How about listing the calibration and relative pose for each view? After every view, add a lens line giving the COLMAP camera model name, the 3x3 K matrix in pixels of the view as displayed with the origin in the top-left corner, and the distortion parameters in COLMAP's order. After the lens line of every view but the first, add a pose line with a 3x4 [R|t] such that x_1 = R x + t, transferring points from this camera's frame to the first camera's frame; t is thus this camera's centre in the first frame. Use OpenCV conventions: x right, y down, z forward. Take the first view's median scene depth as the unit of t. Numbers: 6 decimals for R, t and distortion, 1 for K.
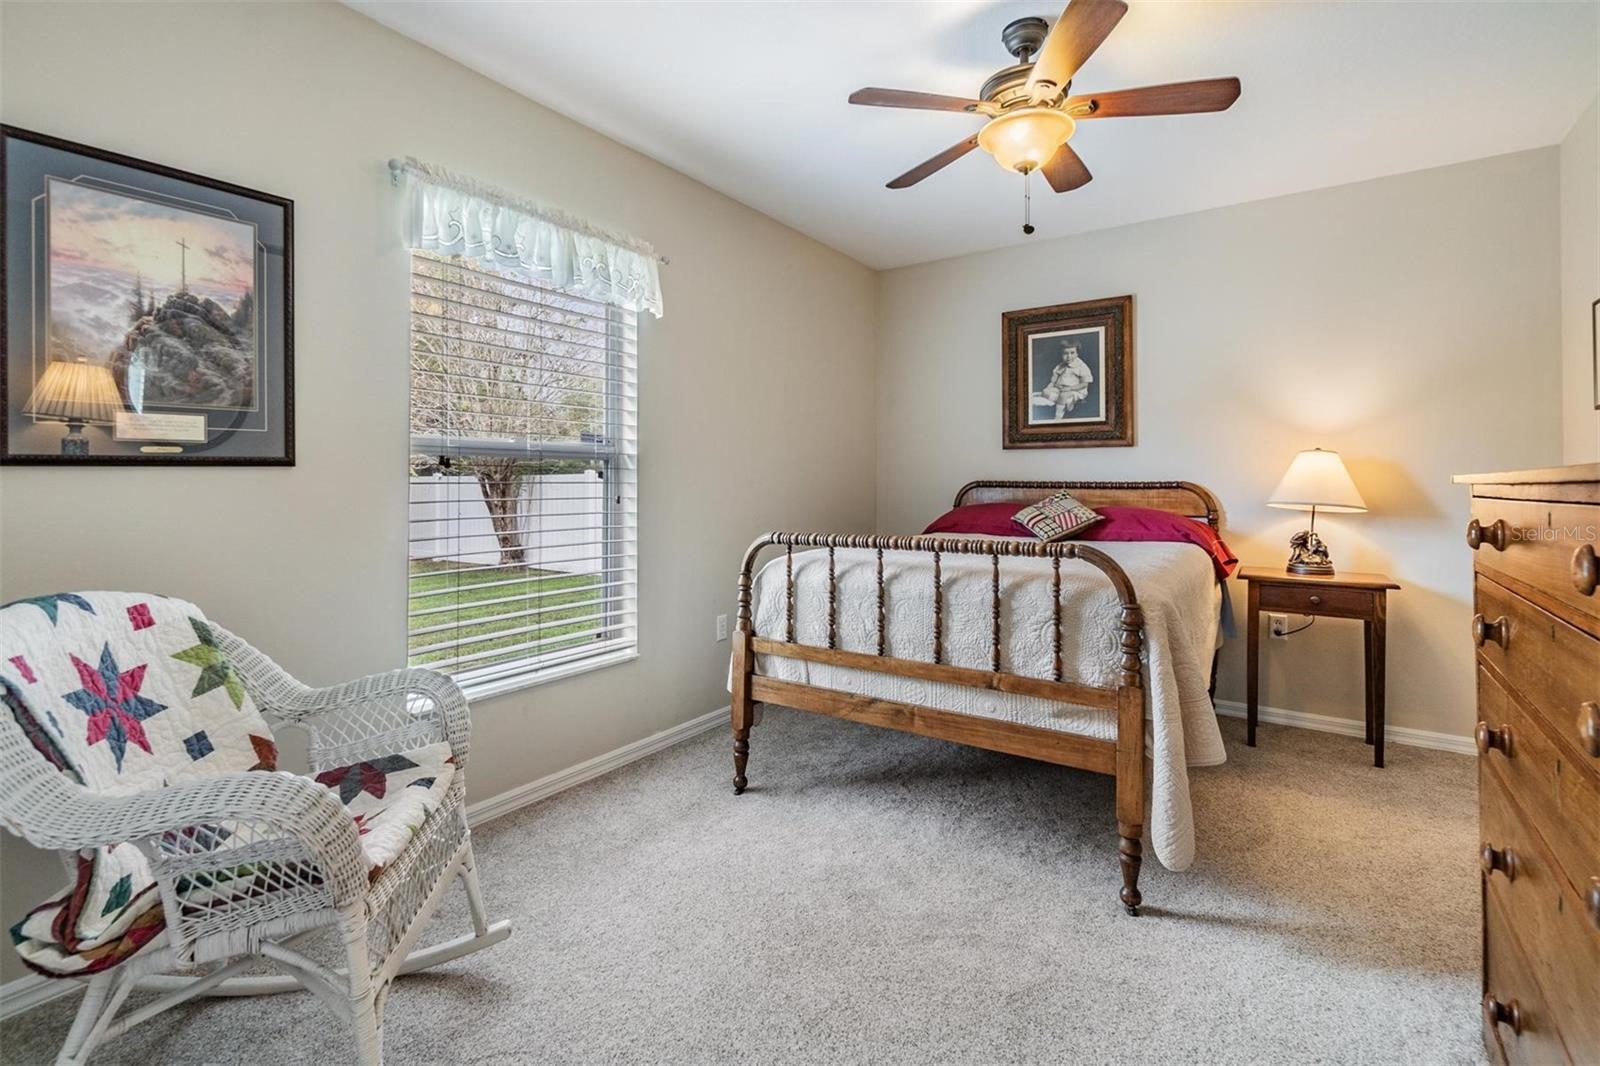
lens RADIAL K [[706.6, 0, 793.9], [0, 706.6, 499.9], [0, 0, 1]] dist [0.001315, 0.000118]
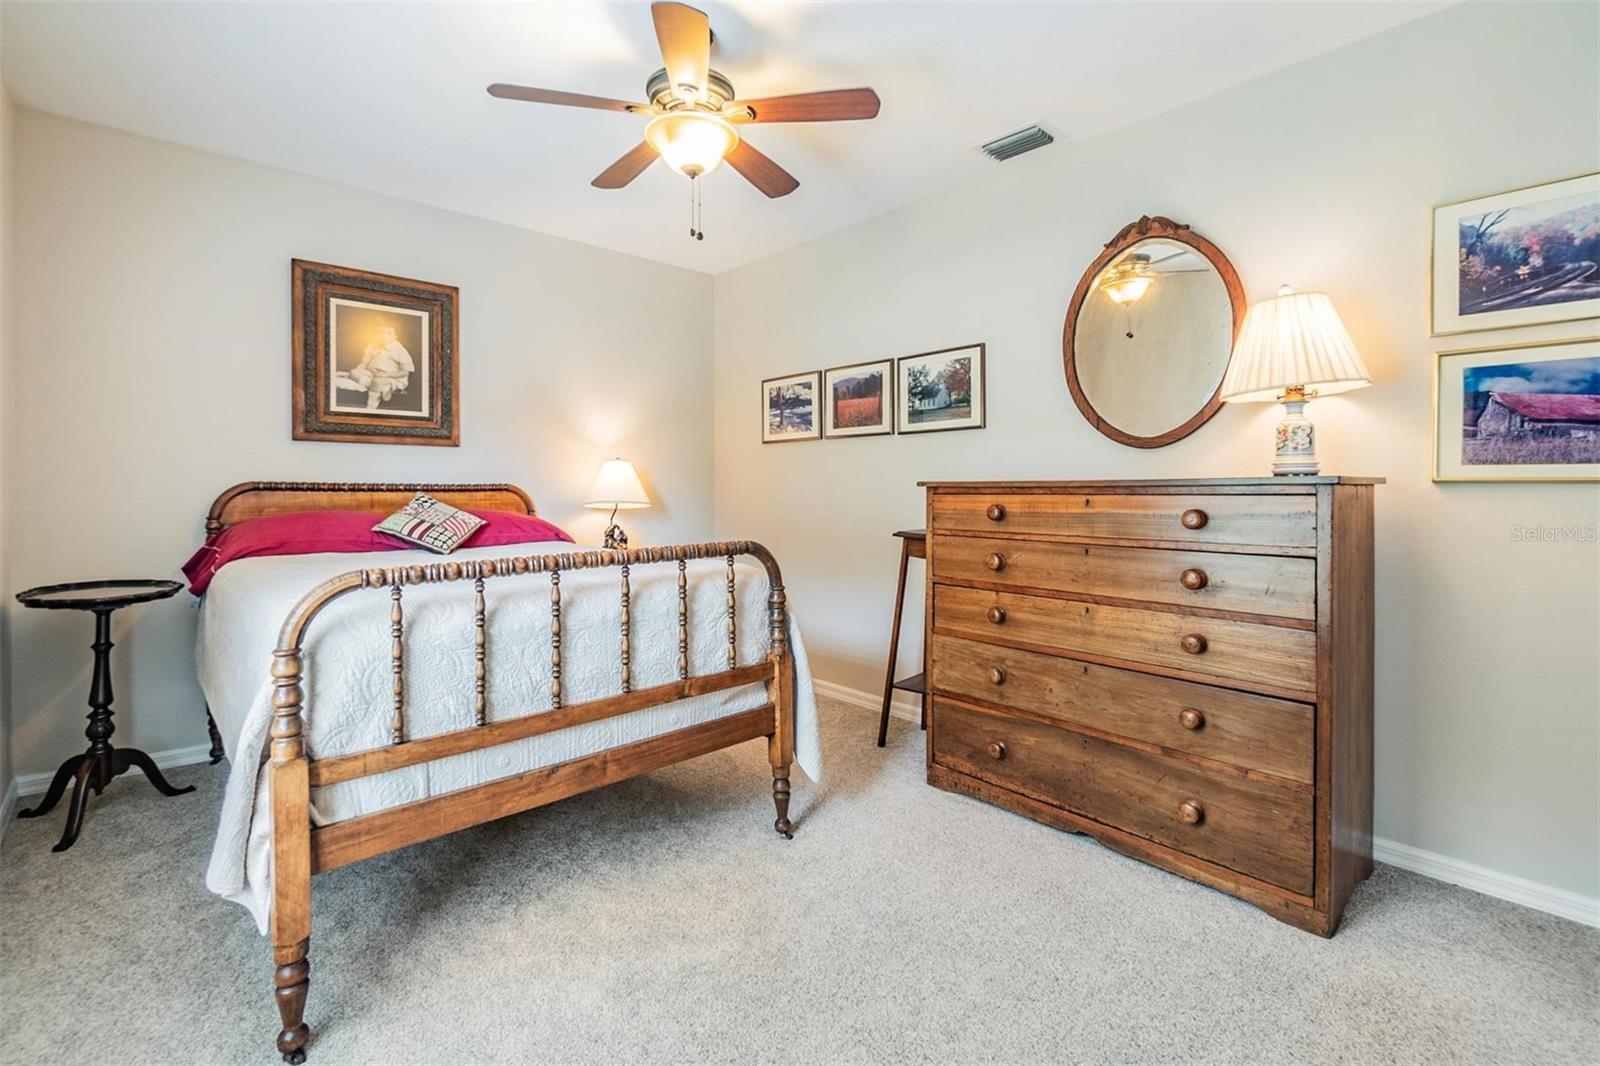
lens RADIAL K [[698.2, 0, 796.7], [0, 698.2, 514.4], [0, 0, 1]] dist [-0.002499, -0.000362]
pose [[0.245223, -0.039261, 0.968671, -0.342997], [0.021403, 0.999155, 0.035078, -0.008627], [-0.969230, 0.012130, 0.245856, 0.348157]]
